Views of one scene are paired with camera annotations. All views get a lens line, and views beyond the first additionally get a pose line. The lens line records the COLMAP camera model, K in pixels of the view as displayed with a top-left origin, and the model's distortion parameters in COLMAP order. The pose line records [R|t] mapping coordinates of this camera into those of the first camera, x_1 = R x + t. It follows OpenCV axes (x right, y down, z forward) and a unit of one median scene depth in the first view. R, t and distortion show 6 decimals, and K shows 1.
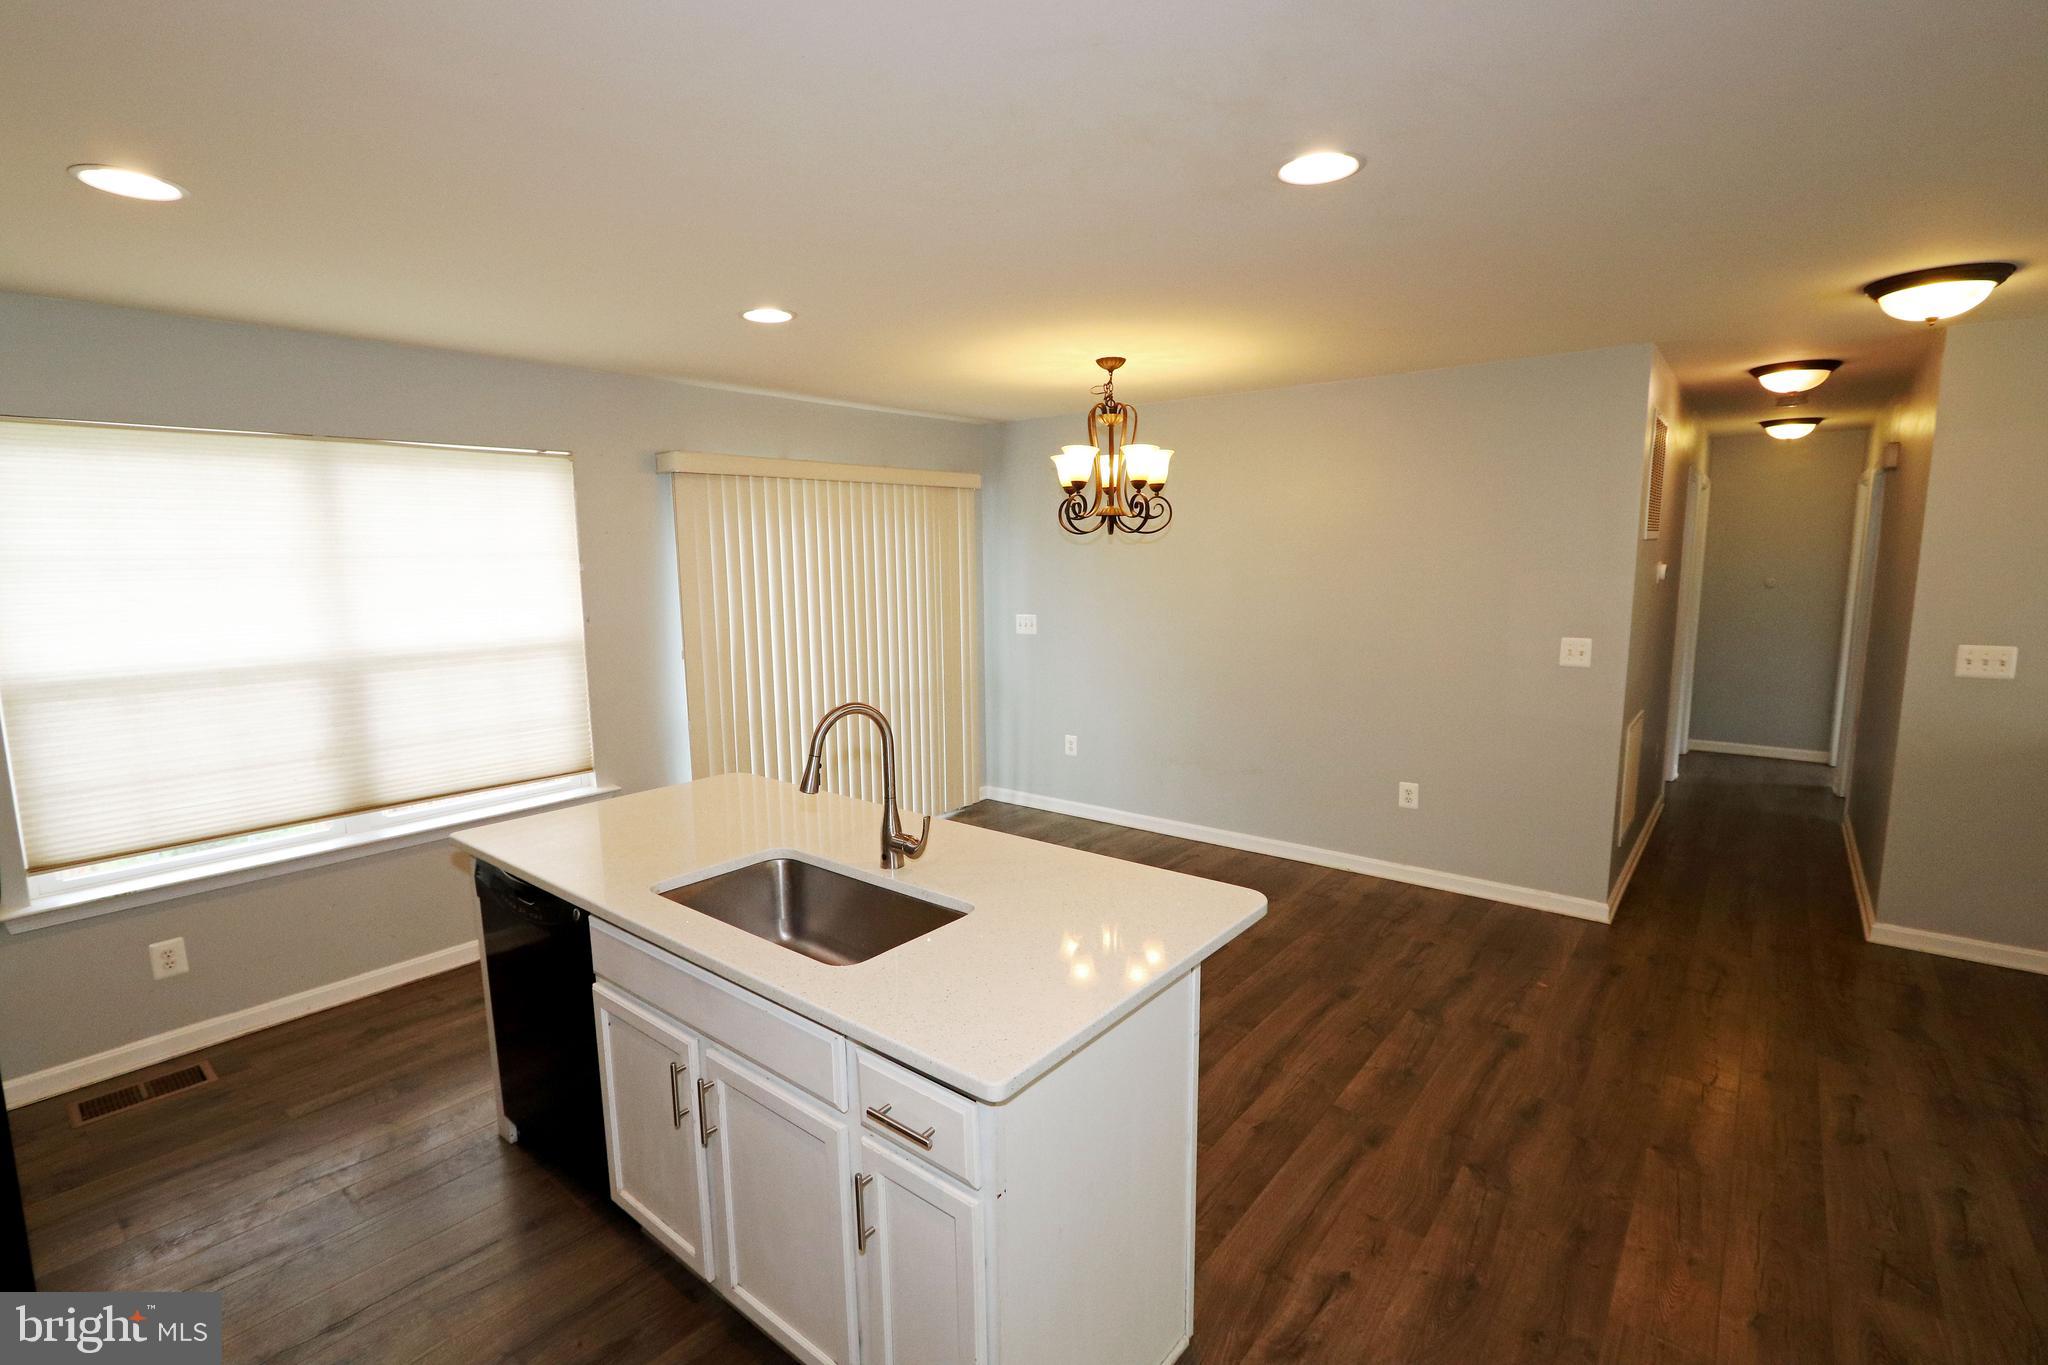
lens RADIAL K [[940.4, 0, 1017.6], [0, 940.4, 687.4], [0, 0, 1]] dist [-0.017839, 0.001215]
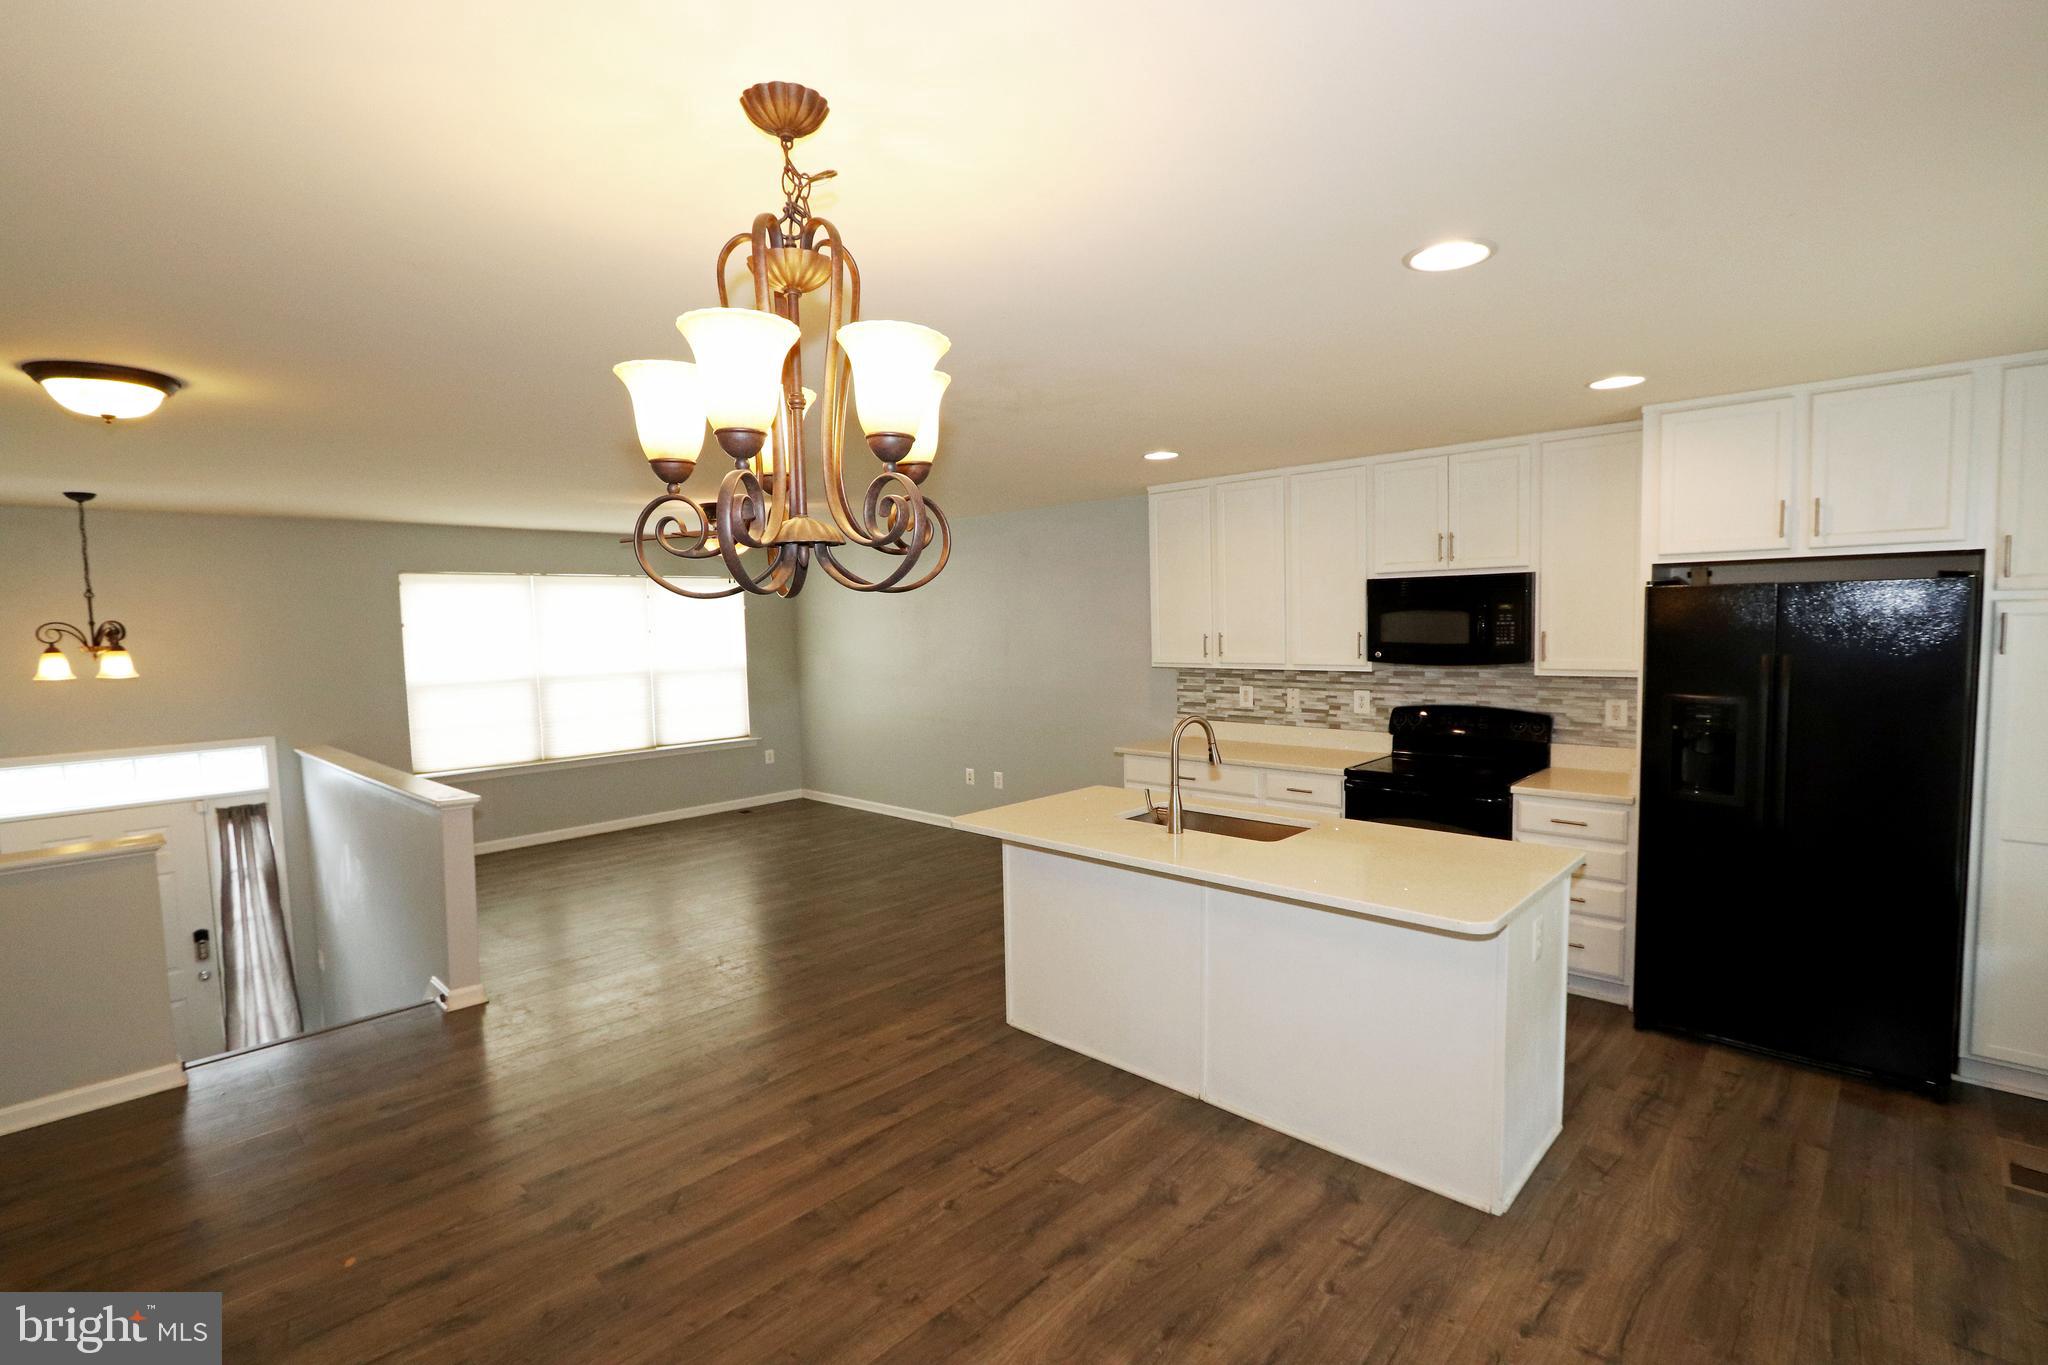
lens RADIAL K [[942.2, 0, 1016.7], [0, 942.2, 691.5], [0, 0, 1]] dist [-0.019878, 0.001184]
pose [[-0.995940, 0.029248, 0.085133, -0.010416], [0.047267, 0.974788, 0.218067, -0.206387], [-0.076608, 0.221206, -0.972214, 1.379404]]
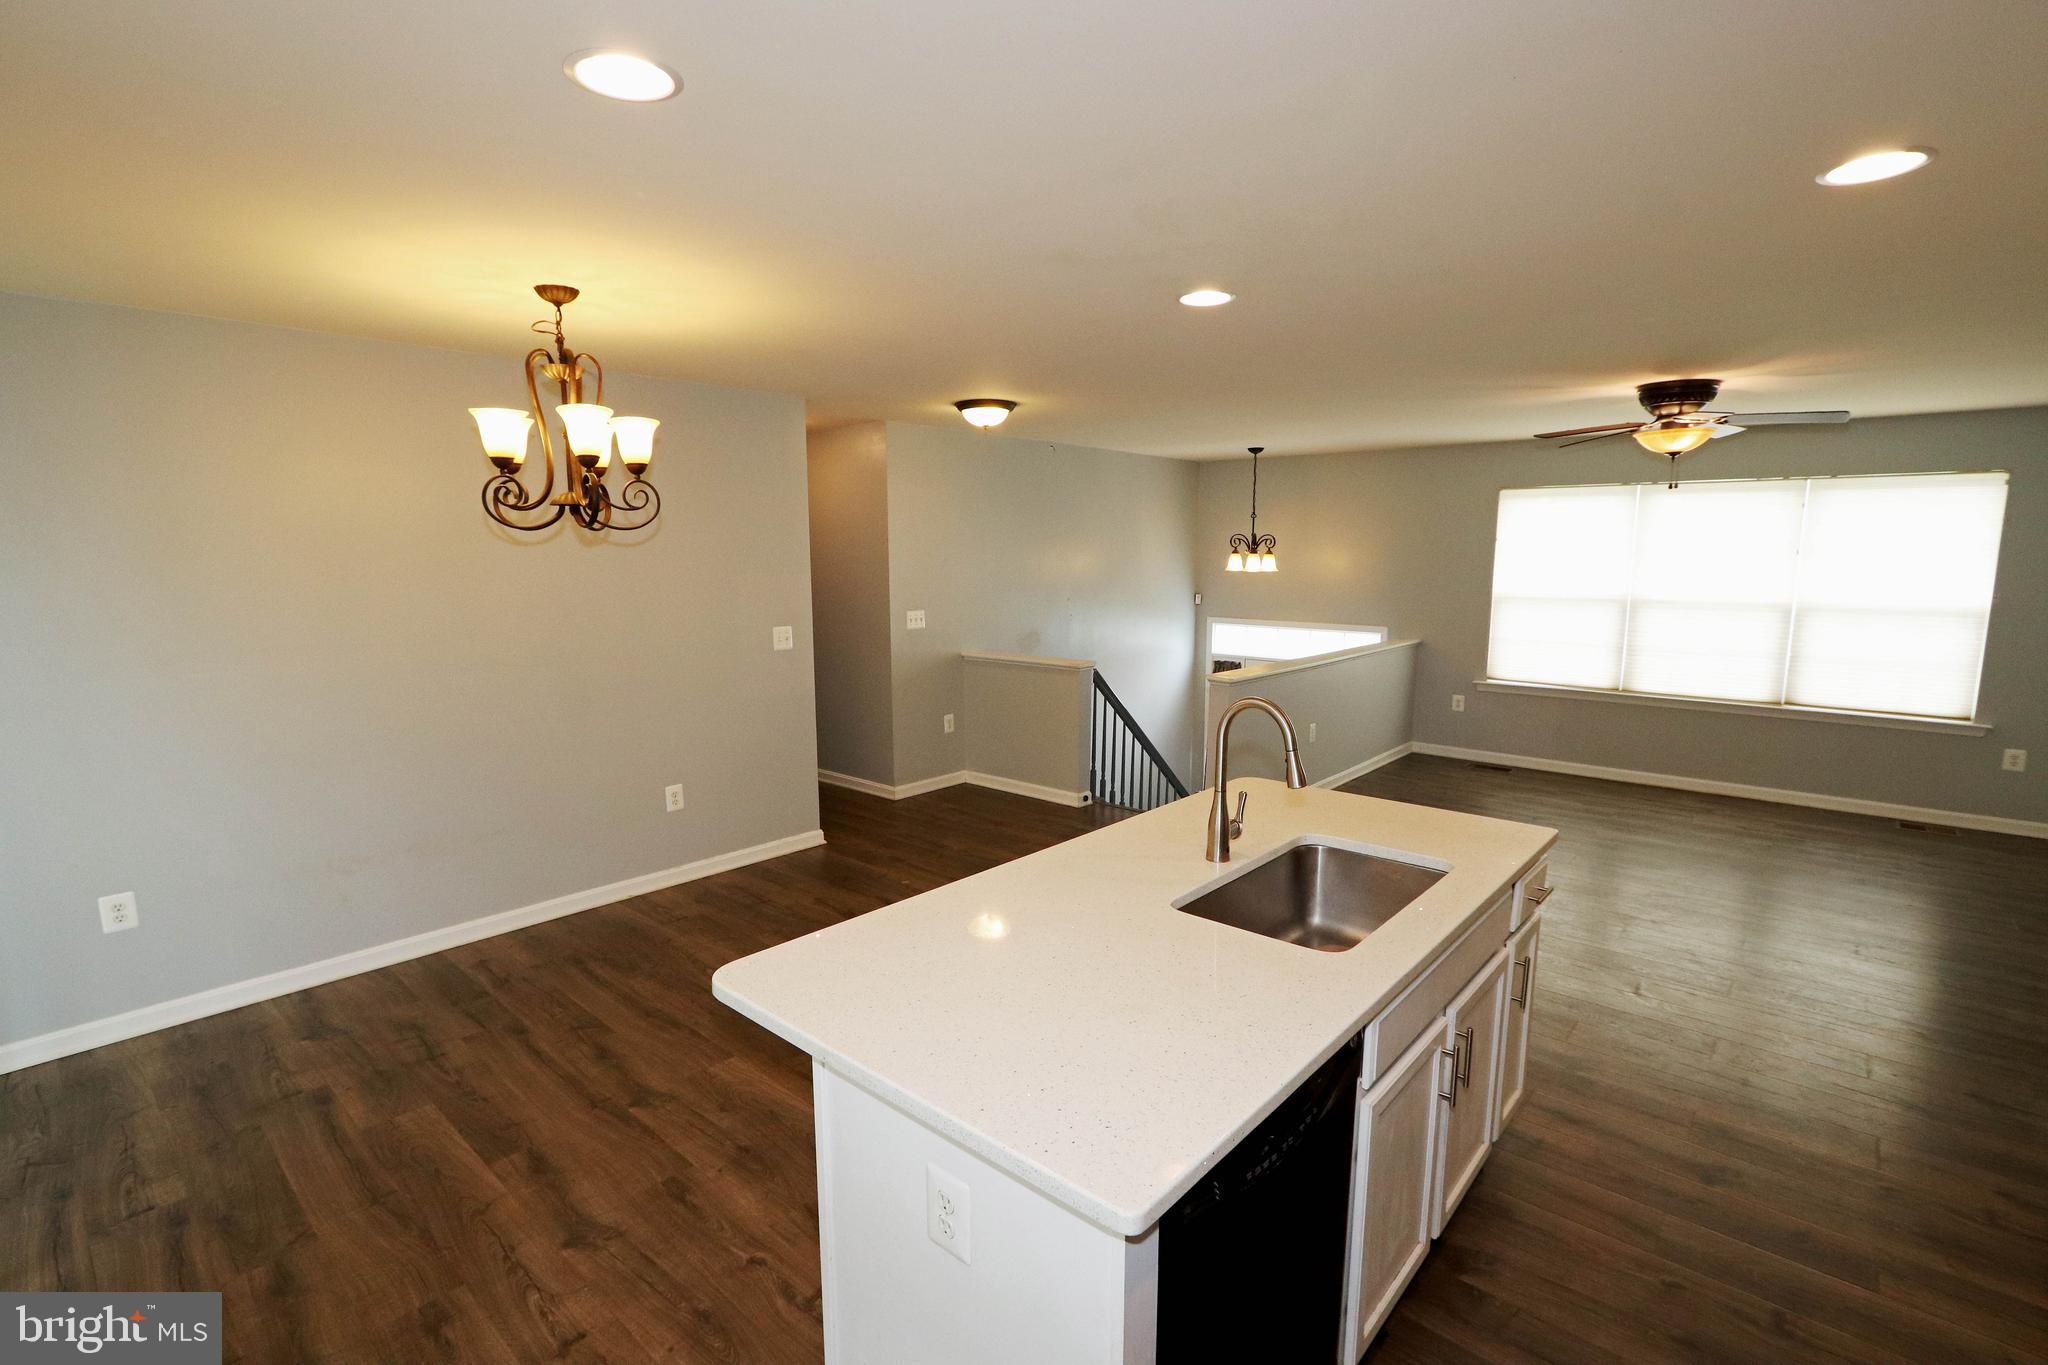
lens RADIAL K [[942.2, 0, 1016.7], [0, 942.2, 691.5], [0, 0, 1]] dist [-0.019878, 0.001184]
pose [[0.045282, -0.135160, 0.989789, -0.641185], [0.145271, 0.981164, 0.127336, -0.084185], [-0.988355, 0.138021, 0.064063, 0.643559]]
